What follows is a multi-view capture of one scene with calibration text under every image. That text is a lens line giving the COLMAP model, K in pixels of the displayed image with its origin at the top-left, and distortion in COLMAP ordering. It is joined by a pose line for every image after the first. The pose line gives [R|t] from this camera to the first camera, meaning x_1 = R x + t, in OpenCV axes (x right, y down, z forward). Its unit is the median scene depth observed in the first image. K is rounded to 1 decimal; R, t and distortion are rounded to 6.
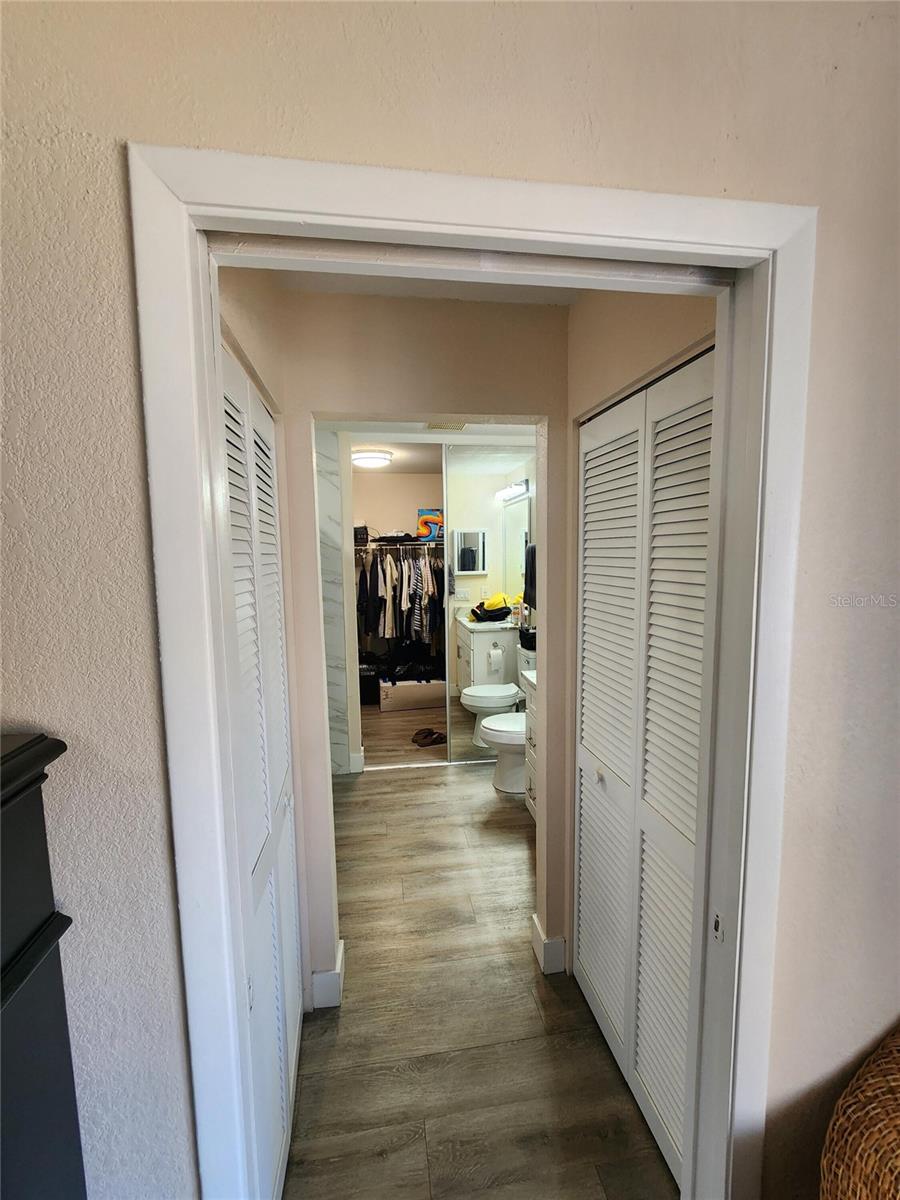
lens RADIAL K [[496.3, 0, 449.1], [0, 496.3, 602.9], [0, 0, 1]] dist [-0.002646, 0.000832]
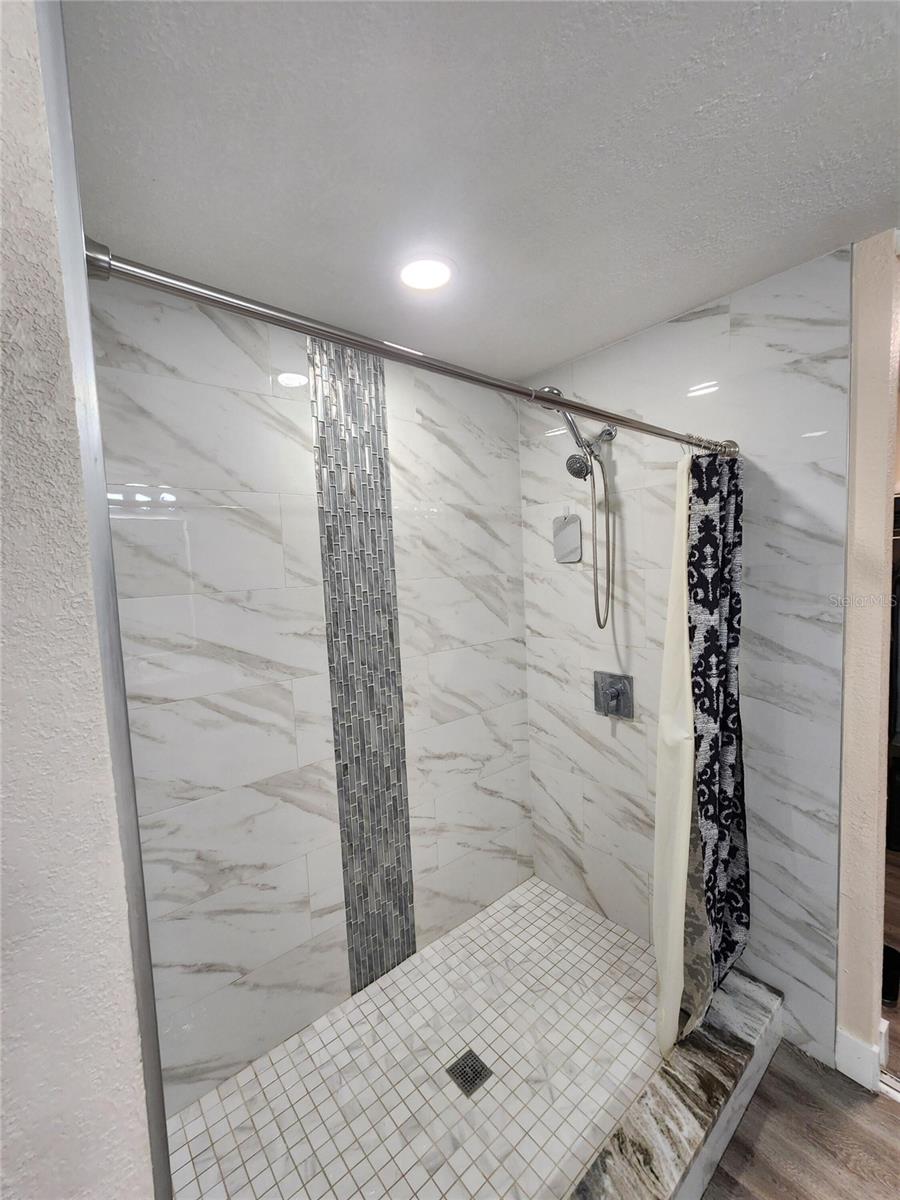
lens RADIAL K [[496.3, 0, 449.1], [0, 496.3, 601.1], [0, 0, 1]] dist [-0.002646, 0.000832]
pose [[0.521805, 0.053934, -0.851358, -0.034389], [-0.054771, 0.998058, 0.029658, -0.047071], [0.851304, 0.031154, 0.523746, 0.452208]]
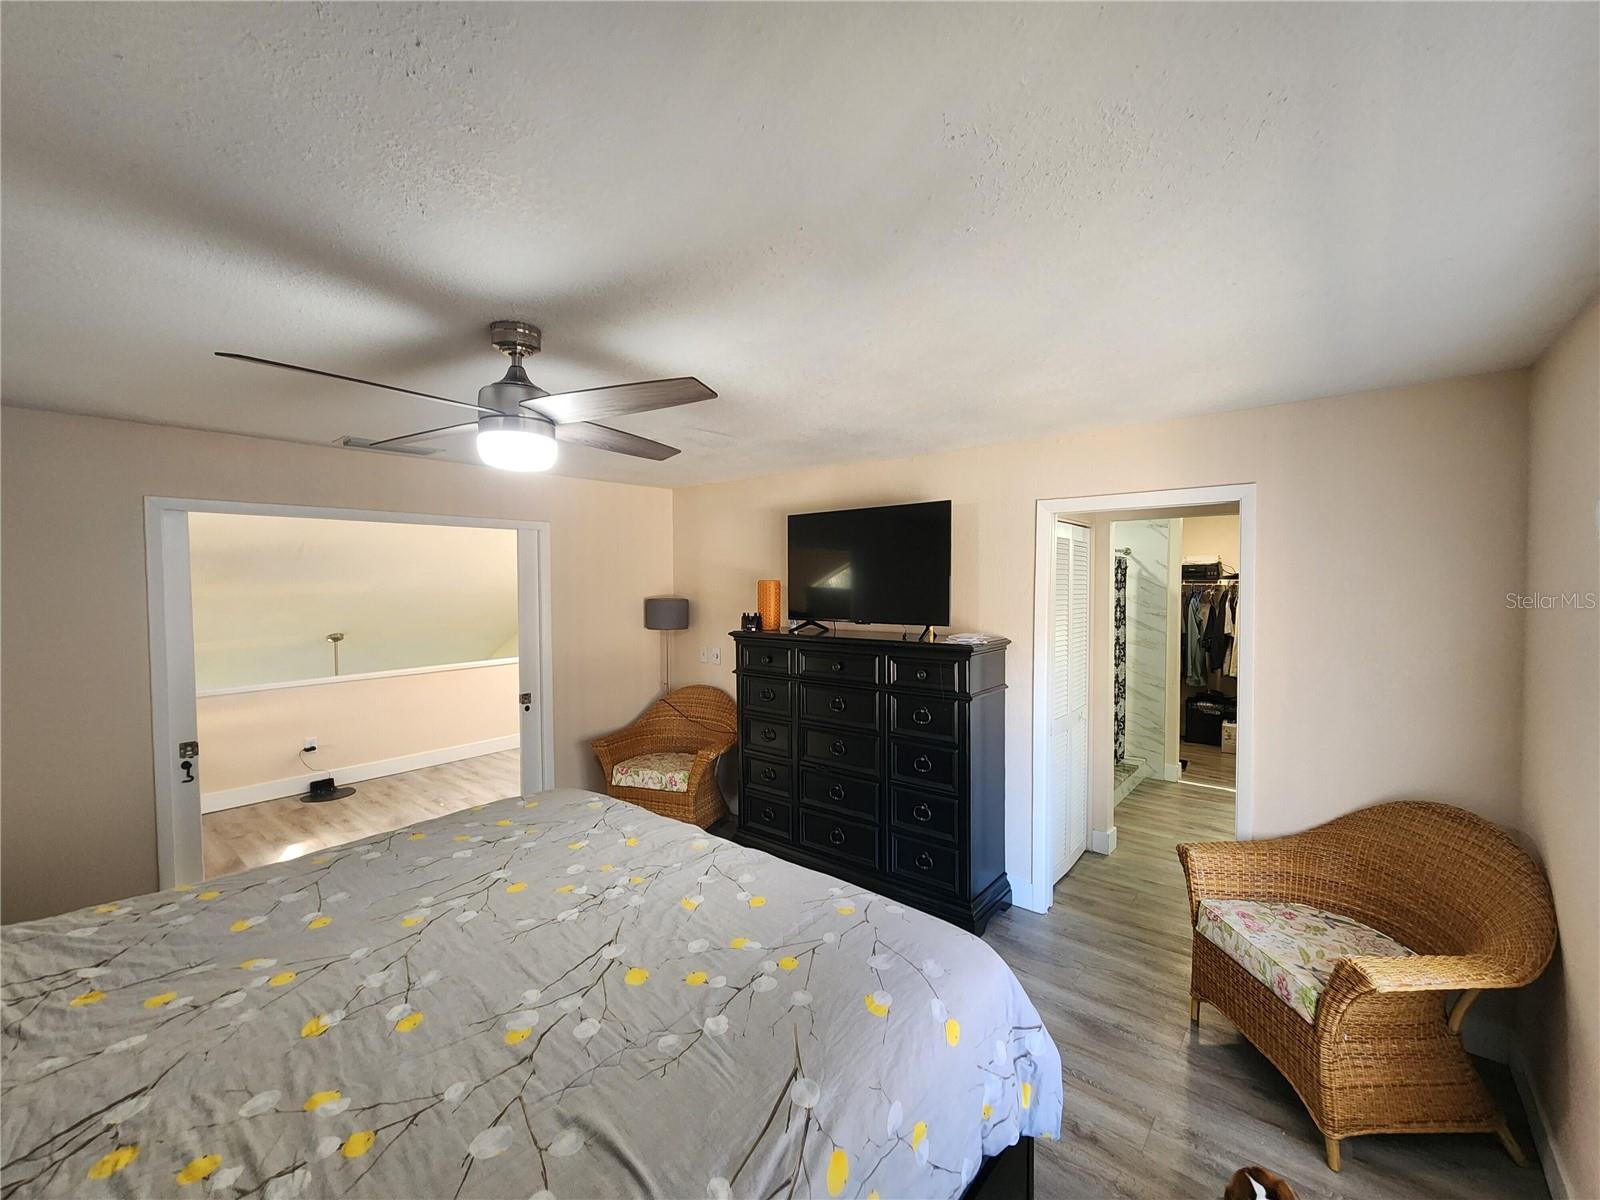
lens RADIAL K [[661.8, 0, 798.9], [0, 661.8, 604.3], [0, 0, 1]] dist [-0.002646, 0.000832]
pose [[0.664009, 0.040489, -0.746628, 0.344565], [-0.086765, 0.995960, -0.023154, 0.041142], [0.742674, 0.080156, 0.664839, -0.642872]]
